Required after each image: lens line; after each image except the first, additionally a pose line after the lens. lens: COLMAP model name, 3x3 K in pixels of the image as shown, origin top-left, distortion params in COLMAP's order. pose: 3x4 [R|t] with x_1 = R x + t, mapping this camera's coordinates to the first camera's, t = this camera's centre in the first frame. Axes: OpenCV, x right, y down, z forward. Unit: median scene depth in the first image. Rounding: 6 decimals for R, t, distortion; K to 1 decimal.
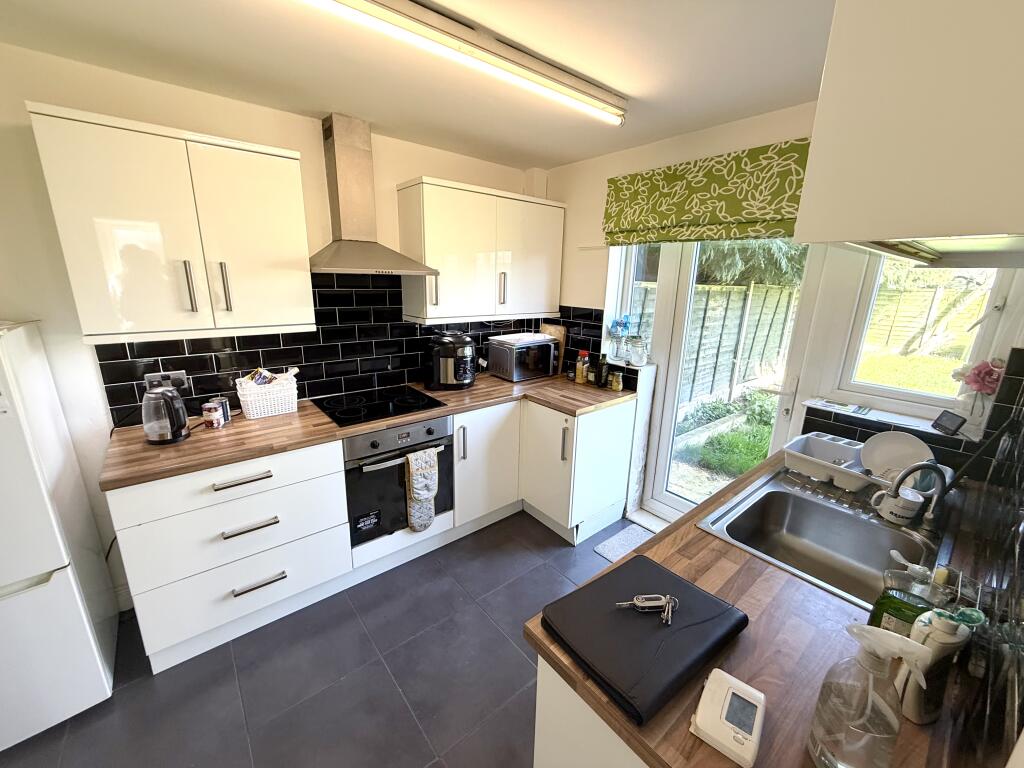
lens RADIAL K [[407.9, 0, 506.6], [0, 407.9, 381.5], [0, 0, 1]] dist [-0.000846, -0.000310]
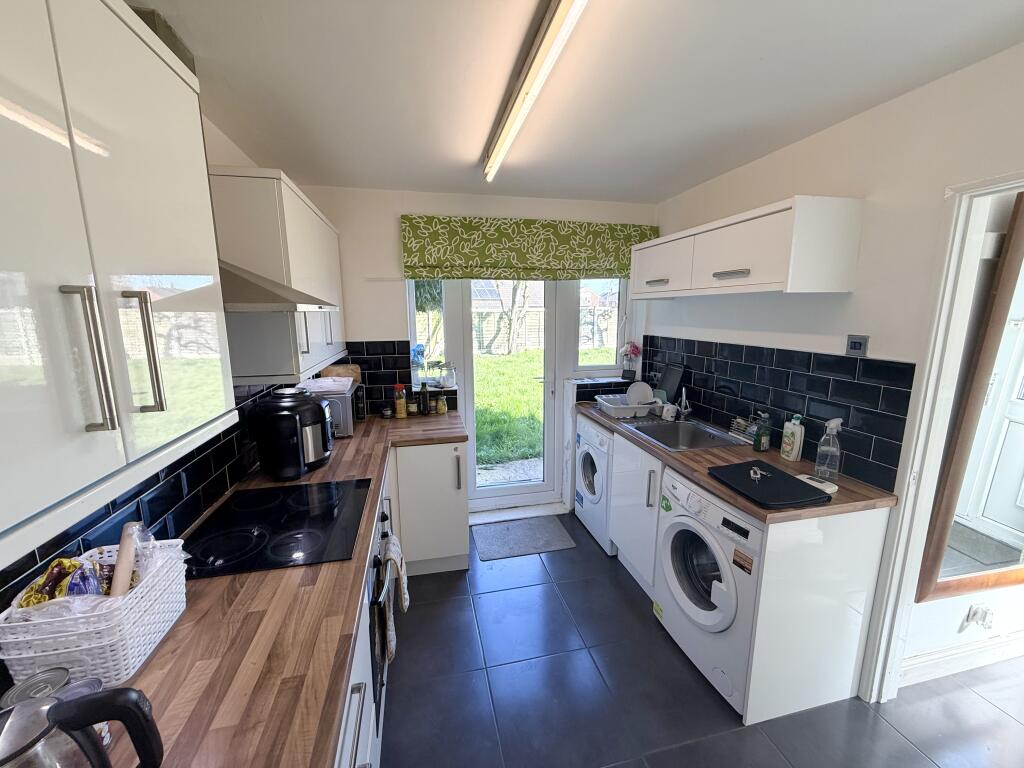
lens RADIAL K [[407.9, 0, 506.6], [0, 407.9, 381.5], [0, 0, 1]] dist [-0.000846, -0.000310]
pose [[0.441724, -0.176486, 0.879620, -0.672980], [0.240248, 0.967921, 0.073556, -0.112534], [-0.864384, 0.178836, 0.469955, 0.400049]]
